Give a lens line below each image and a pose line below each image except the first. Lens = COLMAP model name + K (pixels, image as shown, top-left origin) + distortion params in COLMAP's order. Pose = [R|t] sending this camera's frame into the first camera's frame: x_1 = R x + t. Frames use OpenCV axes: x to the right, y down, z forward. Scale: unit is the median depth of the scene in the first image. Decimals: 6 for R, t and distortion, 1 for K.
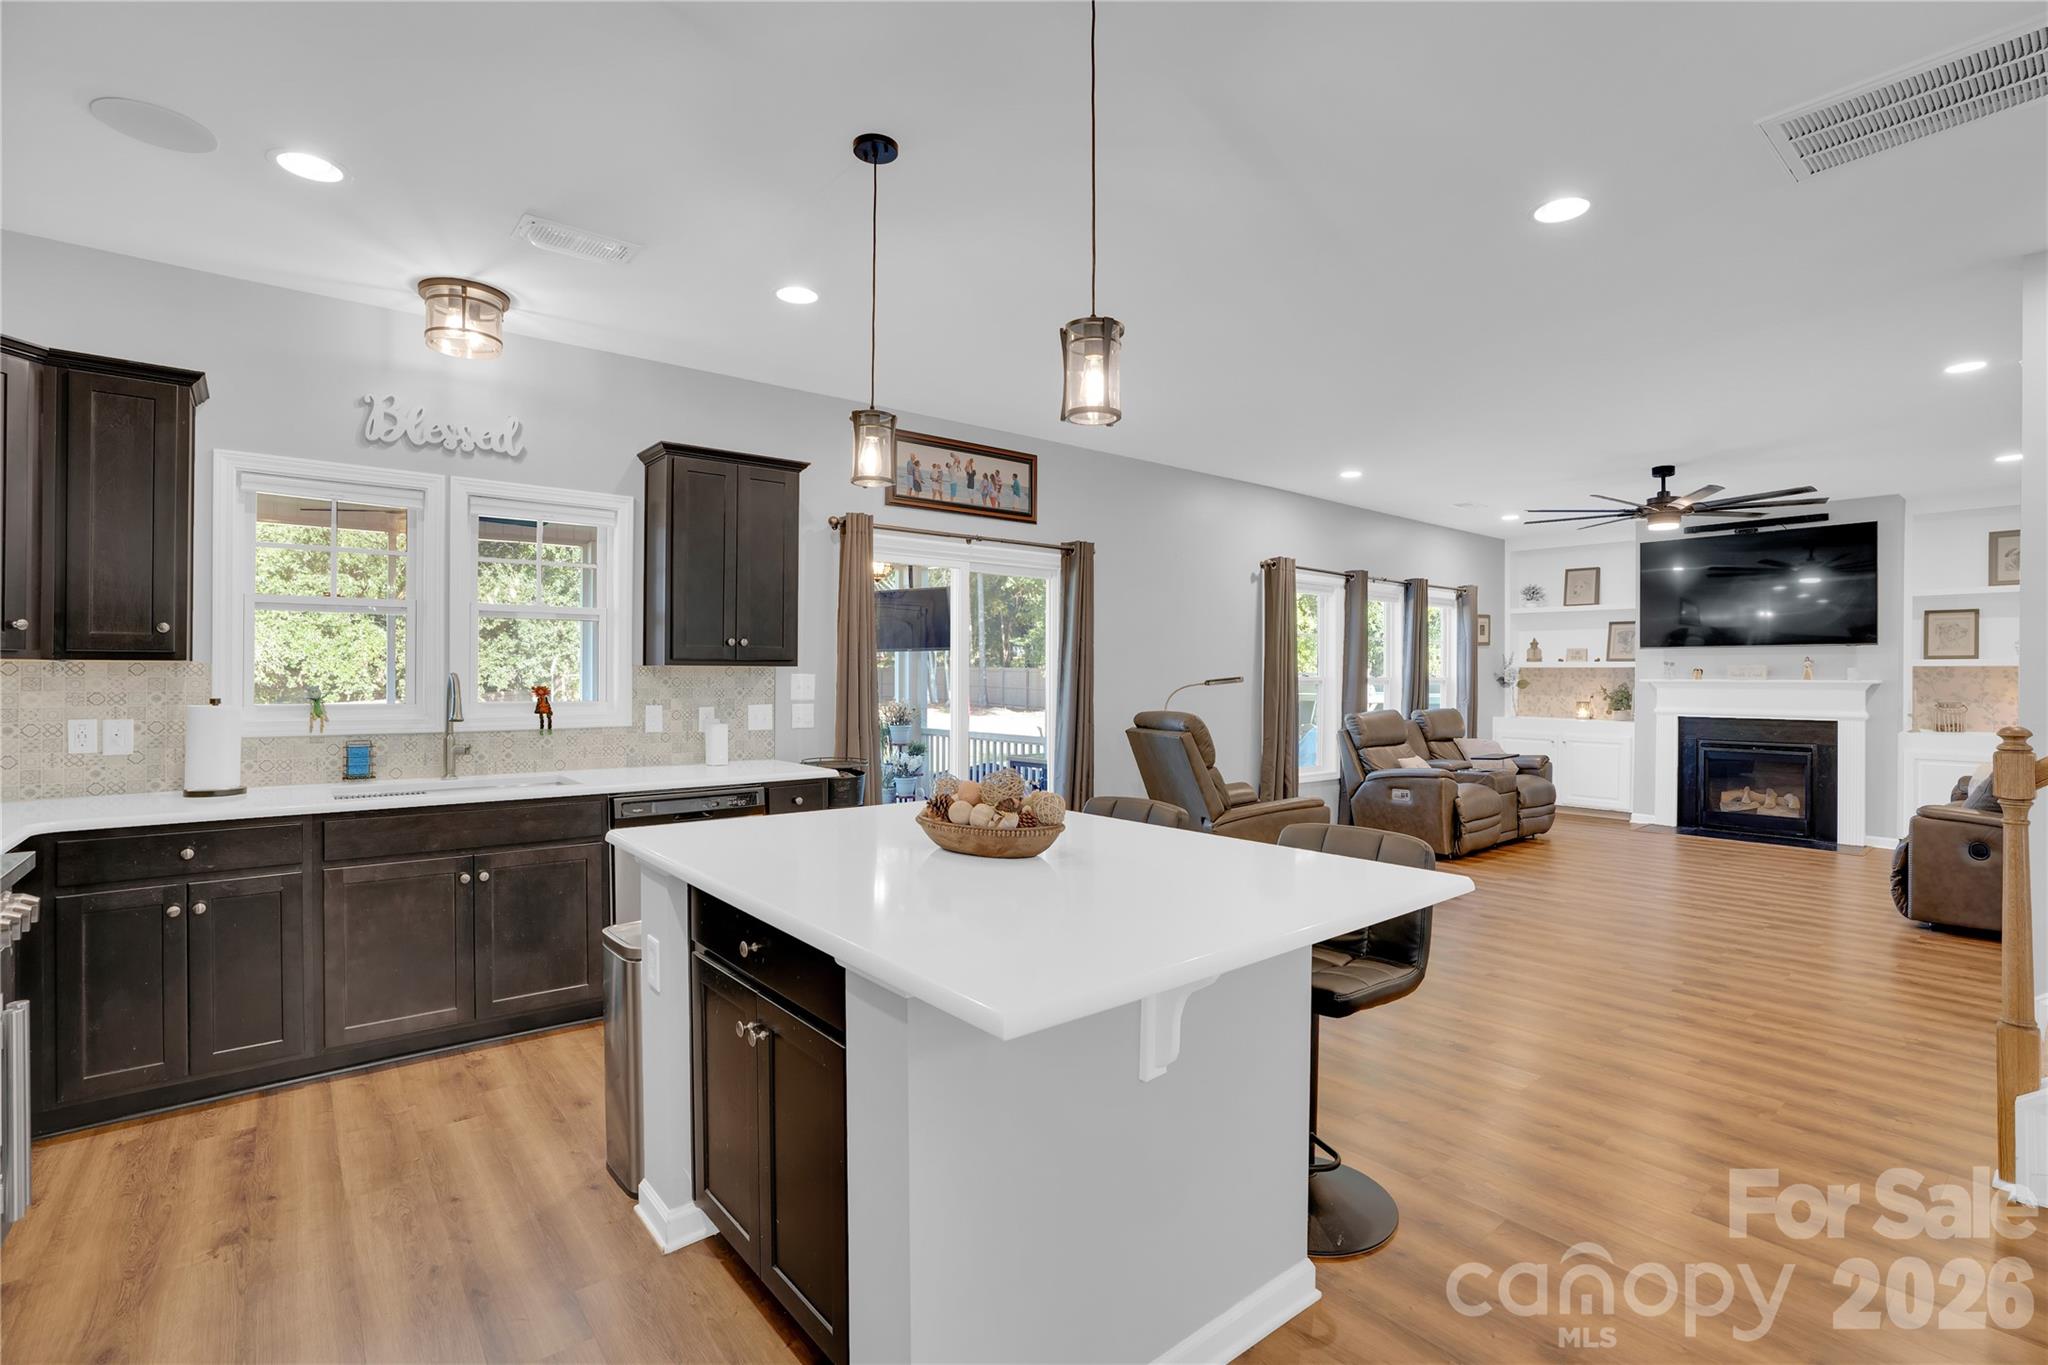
lens RADIAL K [[941.7, 0, 1026.1], [0, 941.7, 674.8], [0, 0, 1]] dist [-0.030640, 0.000933]
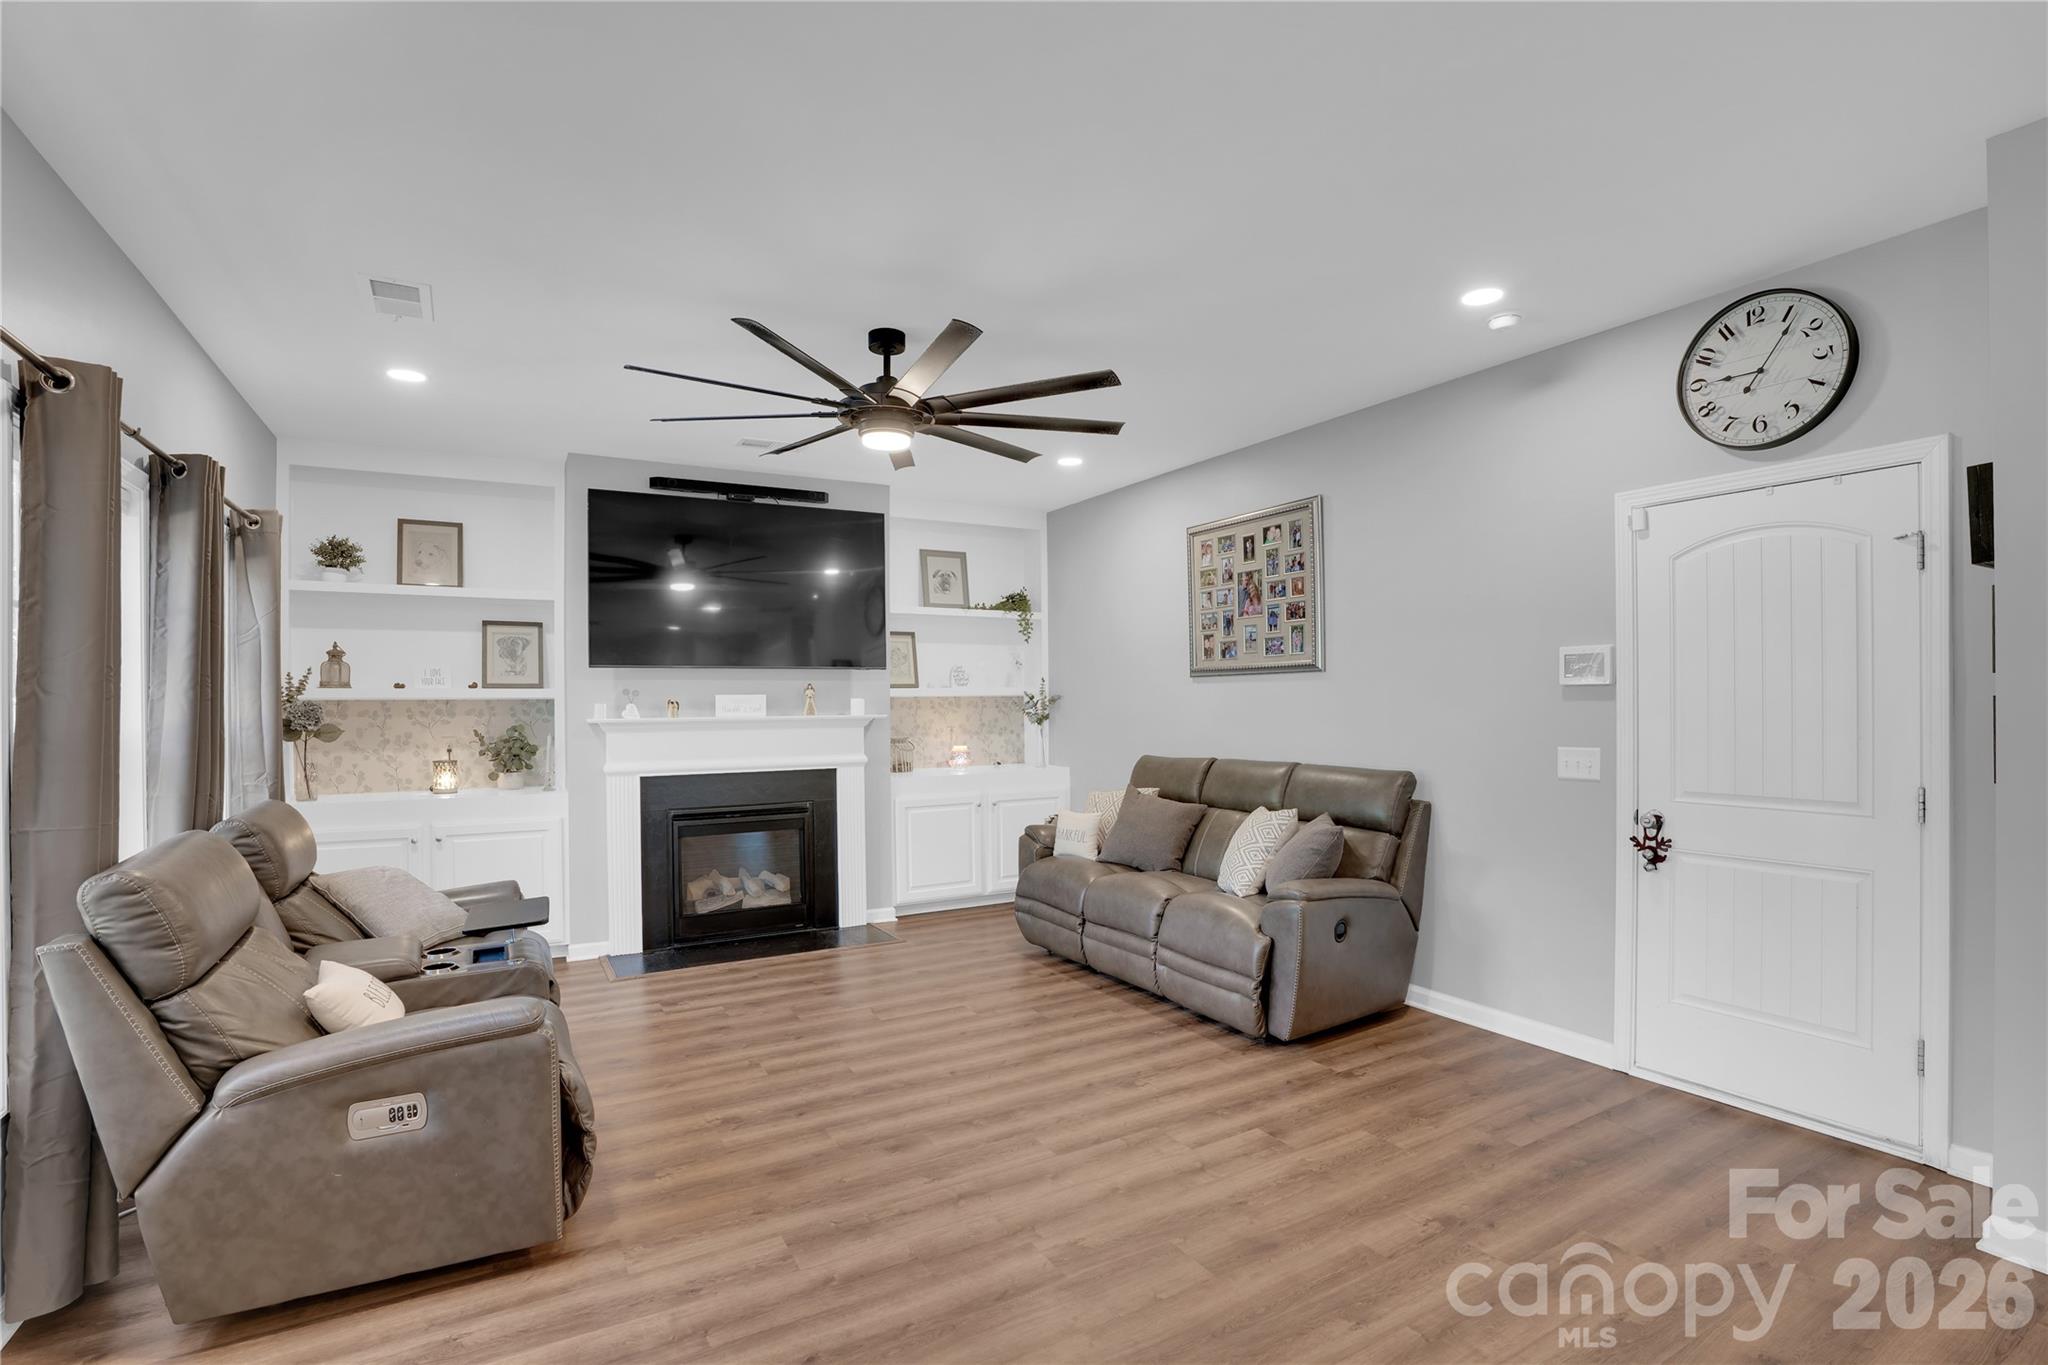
lens RADIAL K [[973.6, 0, 1041.0], [0, 973.6, 700.7], [0, 0, 1]] dist [-0.000410, 0.000131]
pose [[0.184810, -0.007245, 0.982748, 0.114744], [0.008149, 0.999950, 0.005840, -0.009225], [-0.982741, 0.006930, 0.184859, 0.669768]]
